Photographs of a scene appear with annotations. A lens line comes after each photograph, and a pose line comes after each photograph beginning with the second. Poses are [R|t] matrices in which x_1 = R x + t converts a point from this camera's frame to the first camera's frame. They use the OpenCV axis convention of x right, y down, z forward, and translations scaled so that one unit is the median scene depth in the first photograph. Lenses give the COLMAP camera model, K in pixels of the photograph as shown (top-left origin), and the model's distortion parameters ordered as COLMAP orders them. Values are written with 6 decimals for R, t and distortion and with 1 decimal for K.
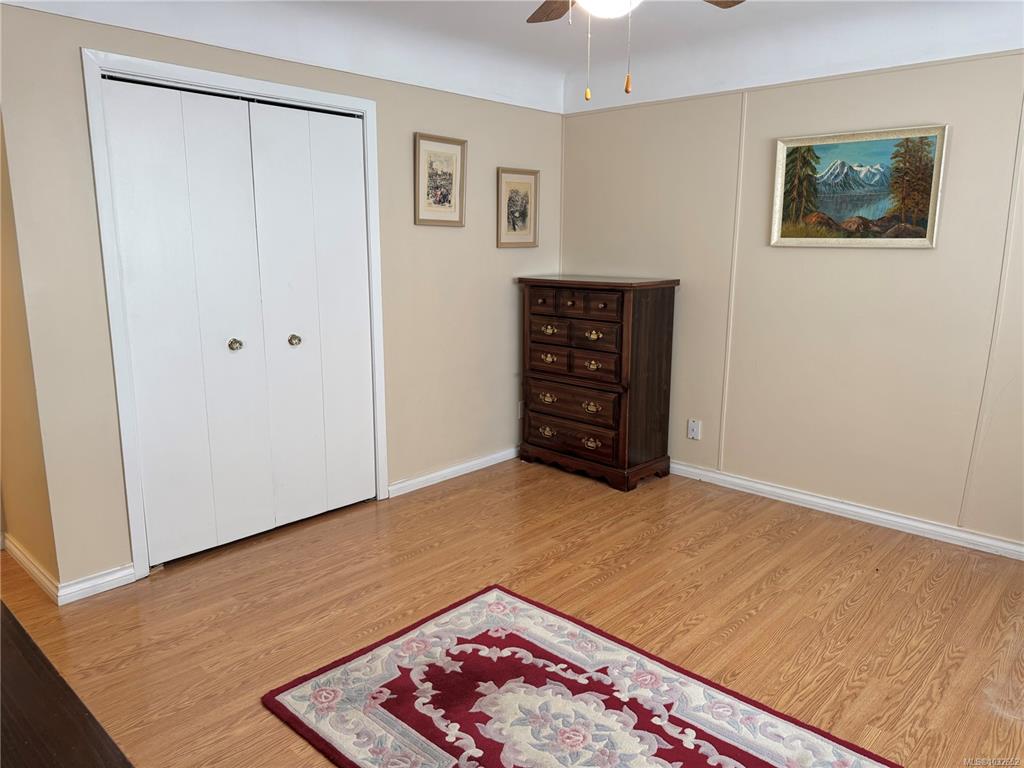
lens RADIAL K [[722.4, 0, 512.0], [0, 722.4, 384.0], [0, 0, 1]] dist [0.143183, -0.203096]
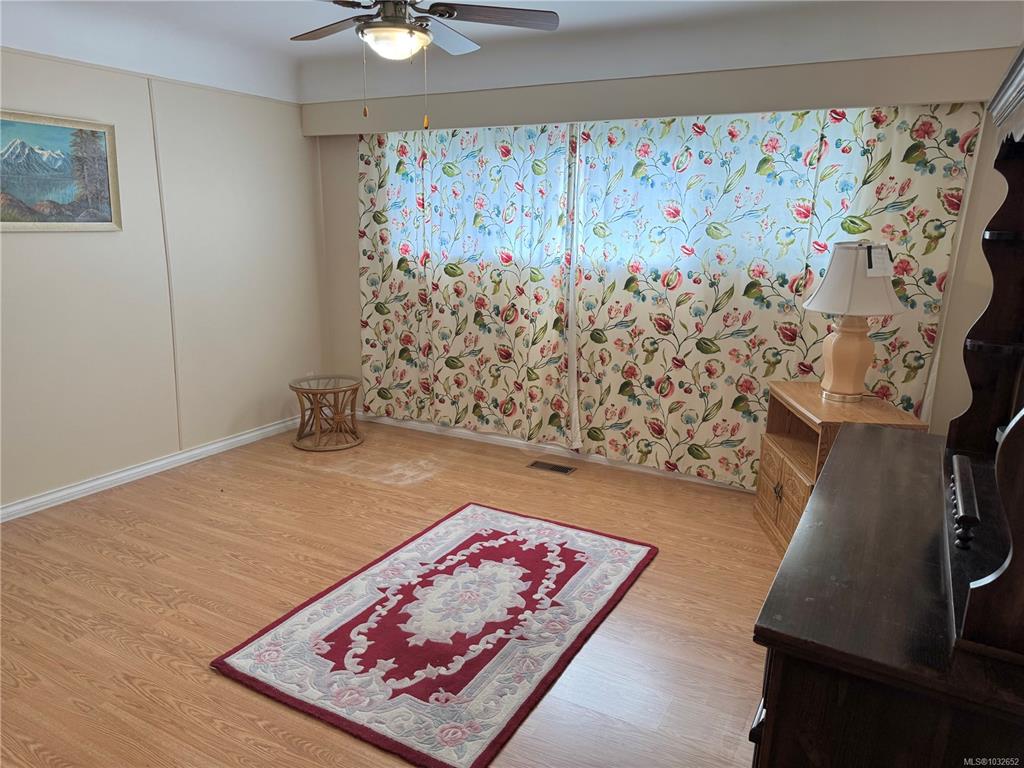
lens RADIAL K [[722.4, 0, 512.0], [0, 722.4, 384.0], [0, 0, 1]] dist [0.143183, -0.203096]
pose [[-0.244698, -0.217677, 0.944849, -0.948113], [0.172607, 0.949129, 0.263365, -0.202860], [-0.954112, 0.227532, -0.194678, 0.911651]]
